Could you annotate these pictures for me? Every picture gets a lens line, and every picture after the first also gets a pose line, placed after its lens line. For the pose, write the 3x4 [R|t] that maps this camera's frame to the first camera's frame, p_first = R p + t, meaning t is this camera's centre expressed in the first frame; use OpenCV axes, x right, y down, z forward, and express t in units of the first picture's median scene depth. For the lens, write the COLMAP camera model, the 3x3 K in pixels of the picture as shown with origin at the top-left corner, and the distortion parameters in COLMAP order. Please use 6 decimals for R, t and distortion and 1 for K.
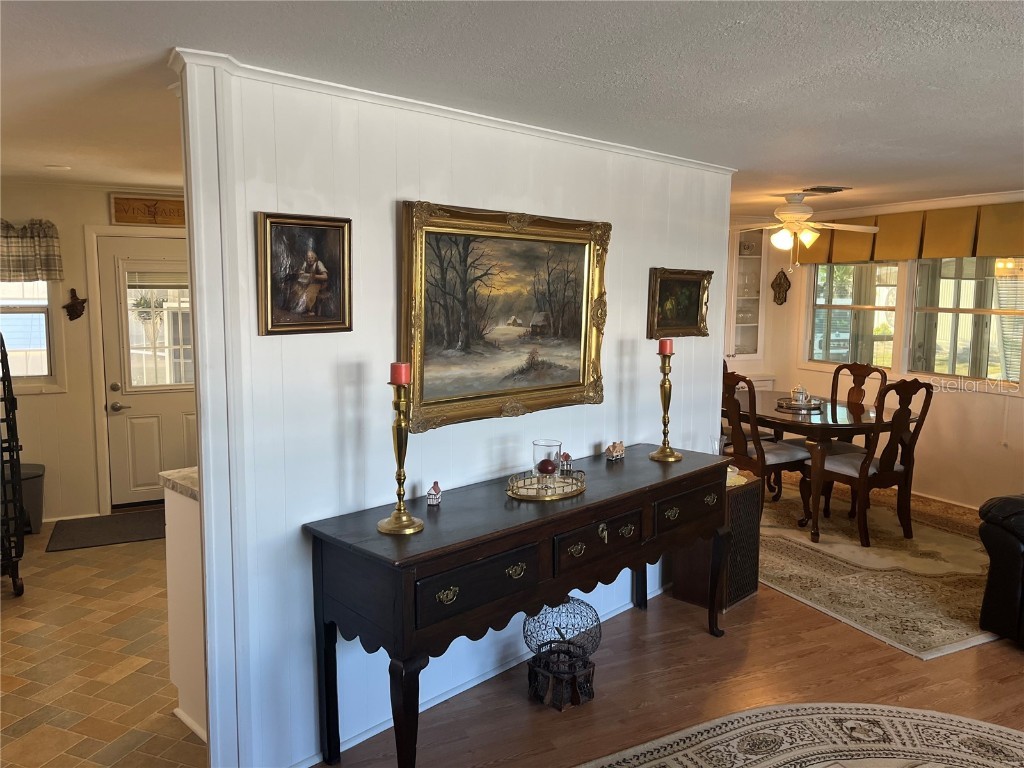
lens RADIAL K [[777.5, 0, 505.8], [0, 777.5, 375.4], [0, 0, 1]] dist [0.075147, -0.105875]
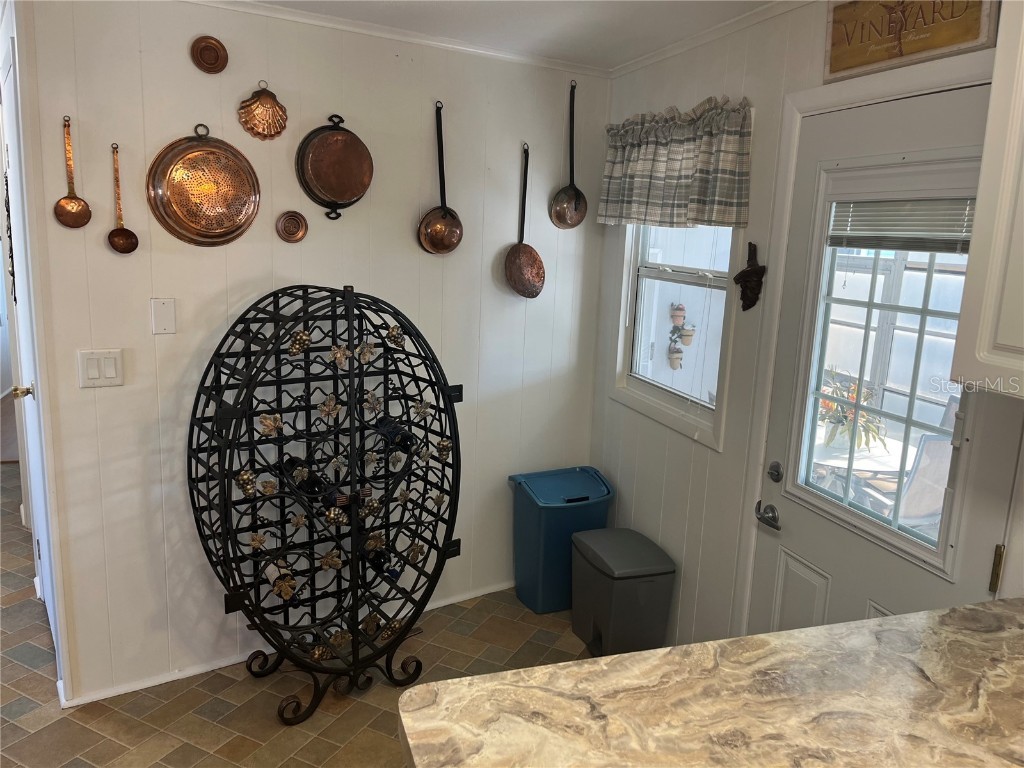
lens RADIAL K [[777.5, 0, 510.7], [0, 777.5, 380.0], [0, 0, 1]] dist [0.075147, -0.105875]
pose [[-0.124397, 0.180105, -0.975750, -0.092146], [-0.153470, 0.968062, 0.198252, -0.139999], [0.980292, 0.174410, -0.092783, 1.267946]]
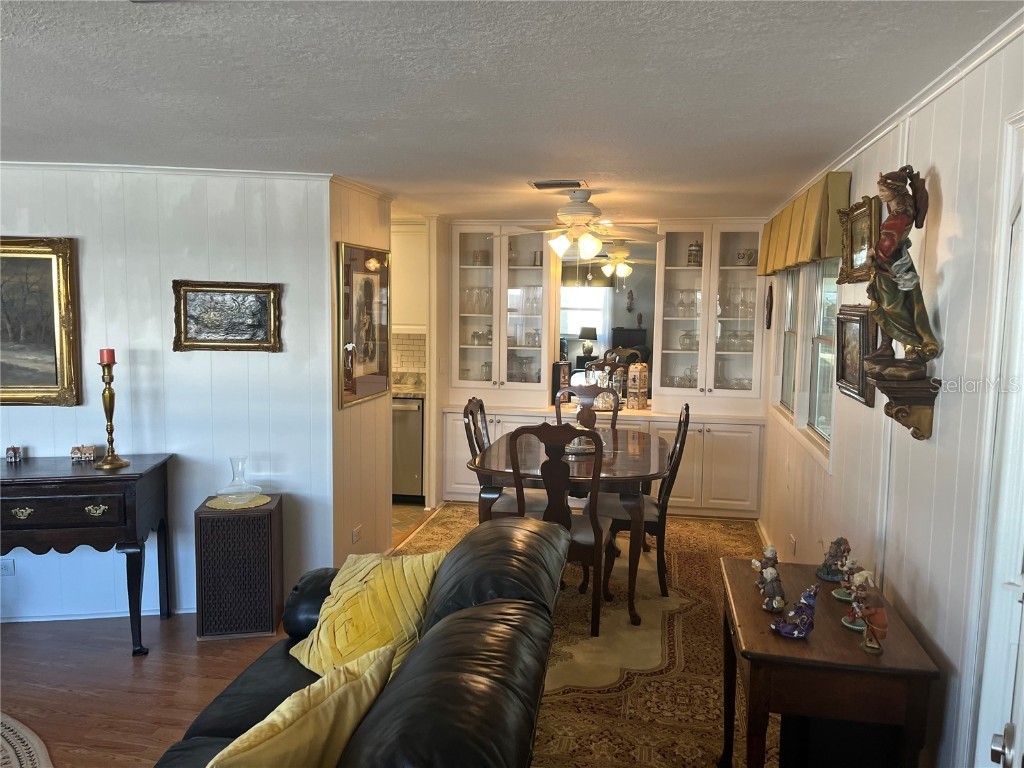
lens RADIAL K [[777.5, 0, 513.5], [0, 777.5, 373.6], [0, 0, 1]] dist [0.075147, -0.105875]
pose [[0.808623, 0.058098, -0.585452, 1.146334], [-0.074521, 0.997212, -0.003969, -0.045999], [0.583589, 0.046838, 0.810697, 0.439520]]
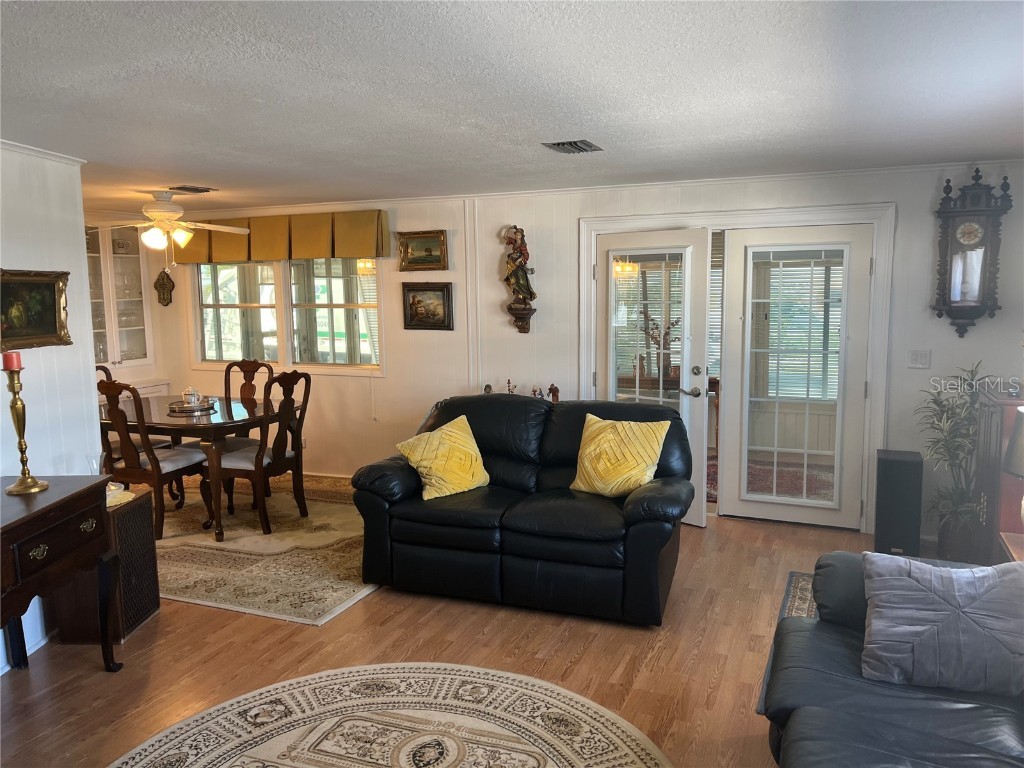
lens RADIAL K [[777.5, 0, 511.2], [0, 777.5, 373.8], [0, 0, 1]] dist [0.075147, -0.105875]
pose [[0.744982, -0.095970, 0.660145, 0.038291], [0.096508, 0.994692, 0.035696, -0.000595], [-0.660067, 0.037116, 0.750289, -0.007363]]
